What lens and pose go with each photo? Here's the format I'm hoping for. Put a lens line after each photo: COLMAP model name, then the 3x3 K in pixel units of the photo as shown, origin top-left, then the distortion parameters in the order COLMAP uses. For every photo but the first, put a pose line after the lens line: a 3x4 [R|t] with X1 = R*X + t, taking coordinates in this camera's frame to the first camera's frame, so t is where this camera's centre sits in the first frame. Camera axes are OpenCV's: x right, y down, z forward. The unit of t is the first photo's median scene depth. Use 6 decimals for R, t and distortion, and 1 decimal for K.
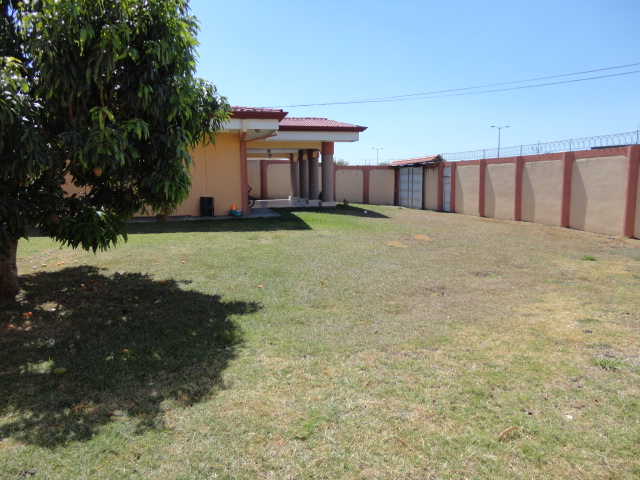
lens RADIAL K [[465.7, 0, 320.0], [0, 465.7, 240.0], [0, 0, 1]] dist [-0.018010, 0.009751]
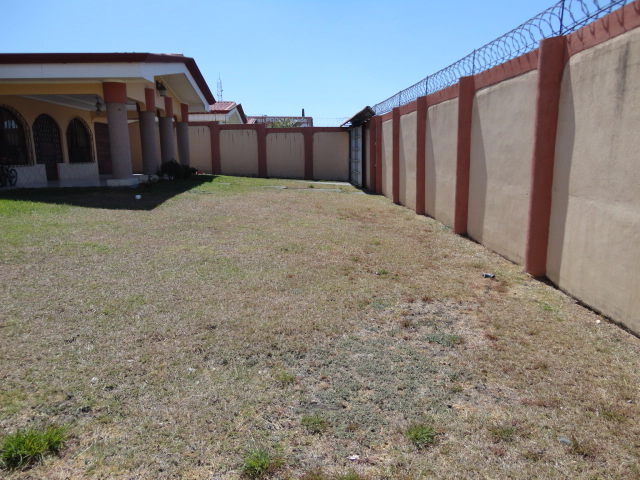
lens RADIAL K [[465.7, 0, 320.0], [0, 465.7, 240.0], [0, 0, 1]] dist [-0.018010, 0.009751]
pose [[0.987735, 0.023626, -0.154341, 0.395311], [-0.013839, 0.997843, 0.064178, -0.043929], [0.155524, -0.061255, 0.985931, 0.422221]]
